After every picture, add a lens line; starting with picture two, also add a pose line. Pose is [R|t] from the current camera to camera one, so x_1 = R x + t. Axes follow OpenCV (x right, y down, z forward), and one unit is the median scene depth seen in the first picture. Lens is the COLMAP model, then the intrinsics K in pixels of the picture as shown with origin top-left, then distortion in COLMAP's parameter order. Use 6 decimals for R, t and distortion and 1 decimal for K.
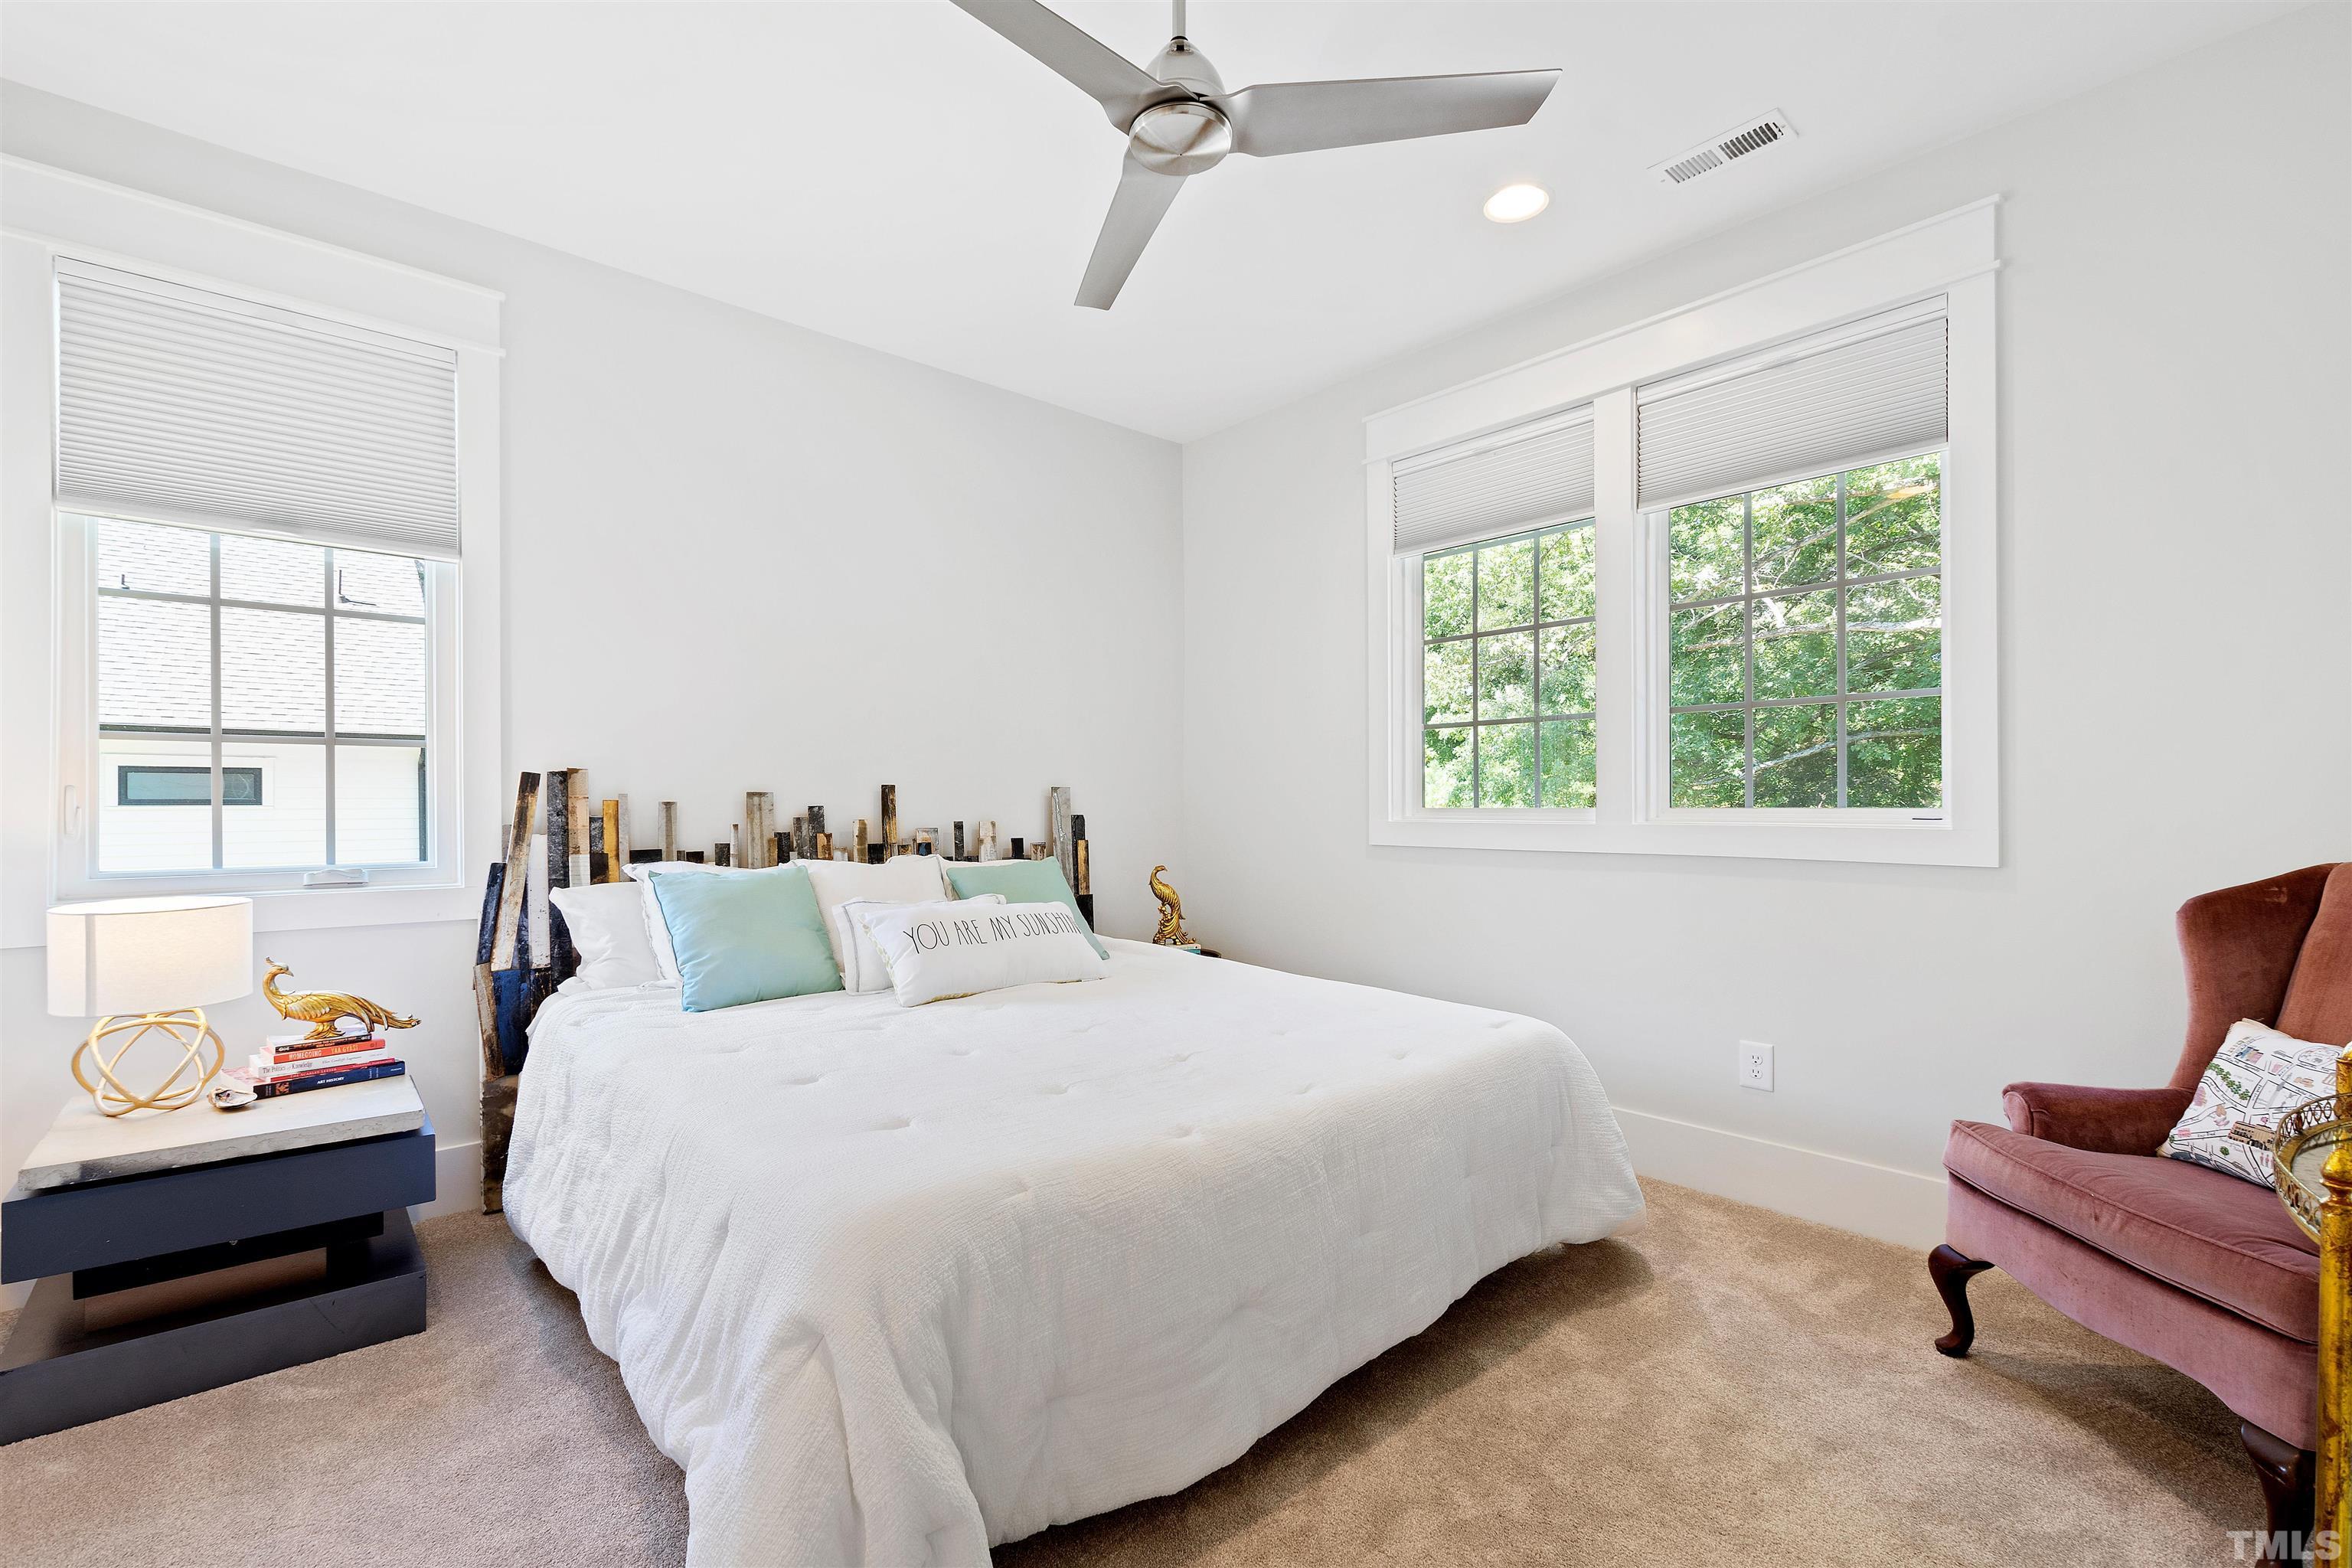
lens RADIAL K [[1031.0, 0, 1176.0], [0, 1031.0, 784.0], [0, 0, 1]] dist [0.000880, 0.000499]
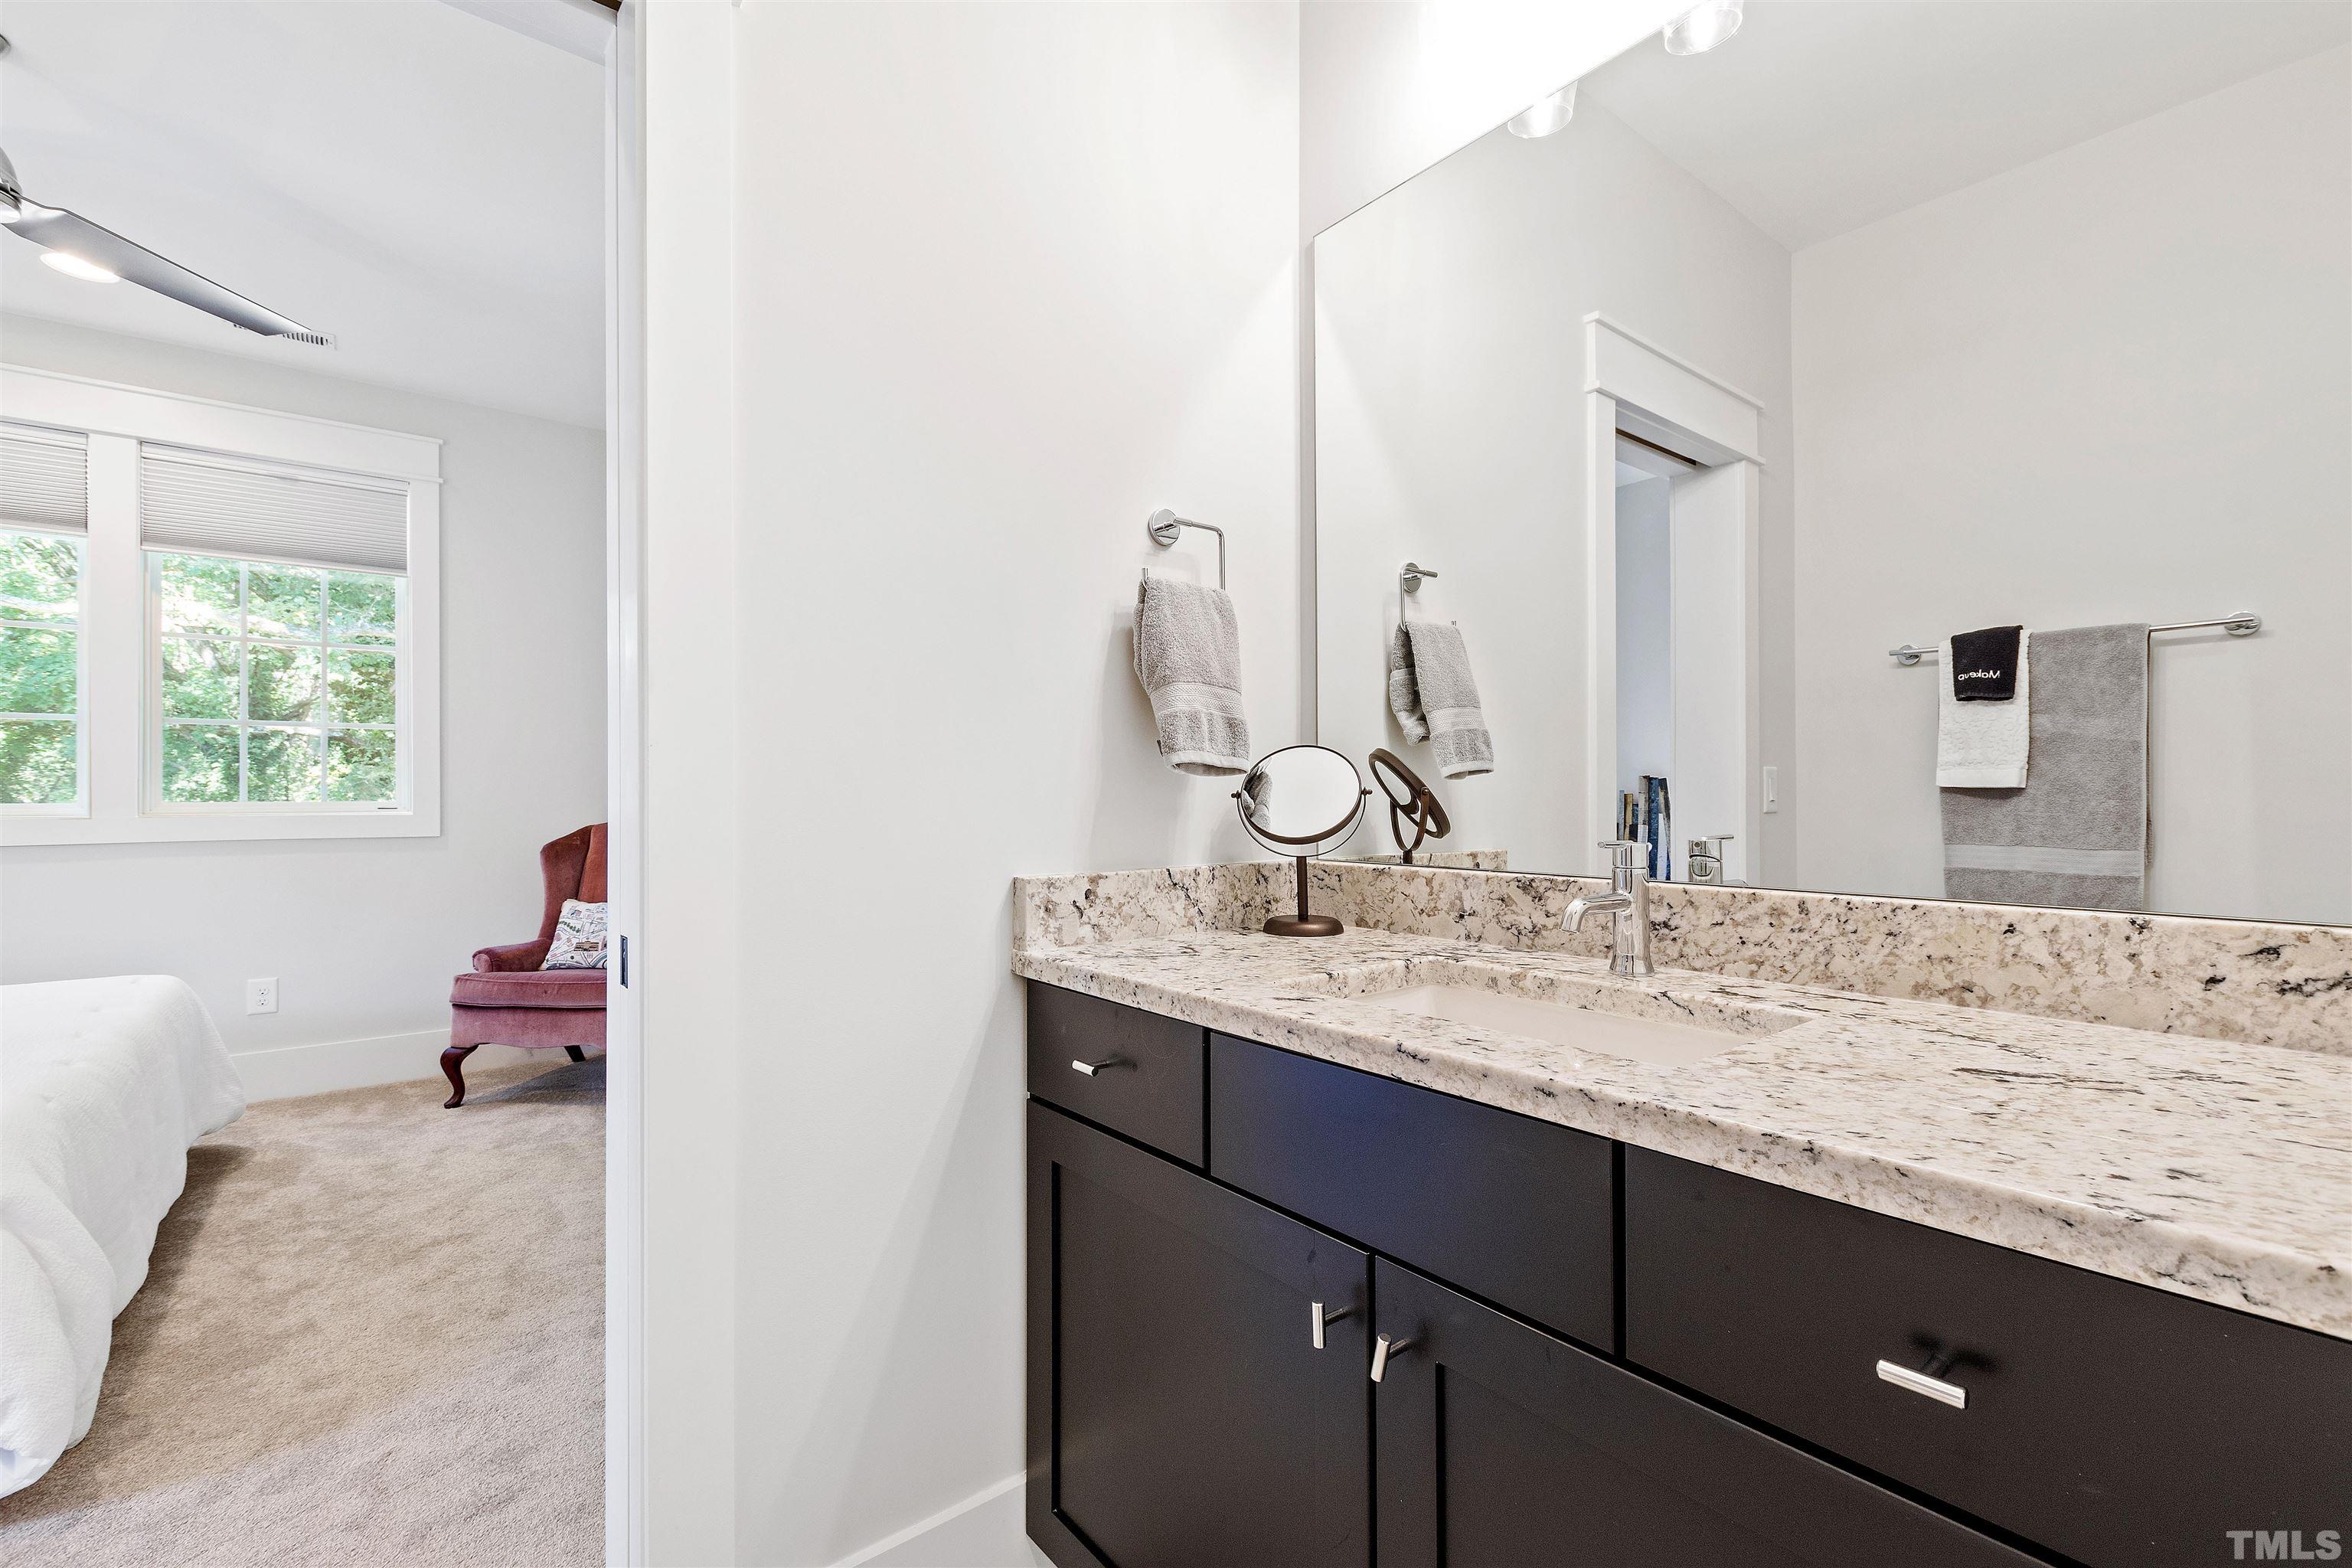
lens RADIAL K [[1031.0, 0, 1176.0], [0, 1031.0, 784.0], [0, 0, 1]] dist [0.000880, 0.000499]
pose [[0.044385, 0.009766, 0.998967, -1.008713], [-0.008591, 0.999919, -0.009394, 0.001707], [-0.998978, -0.008165, 0.044466, -0.329543]]
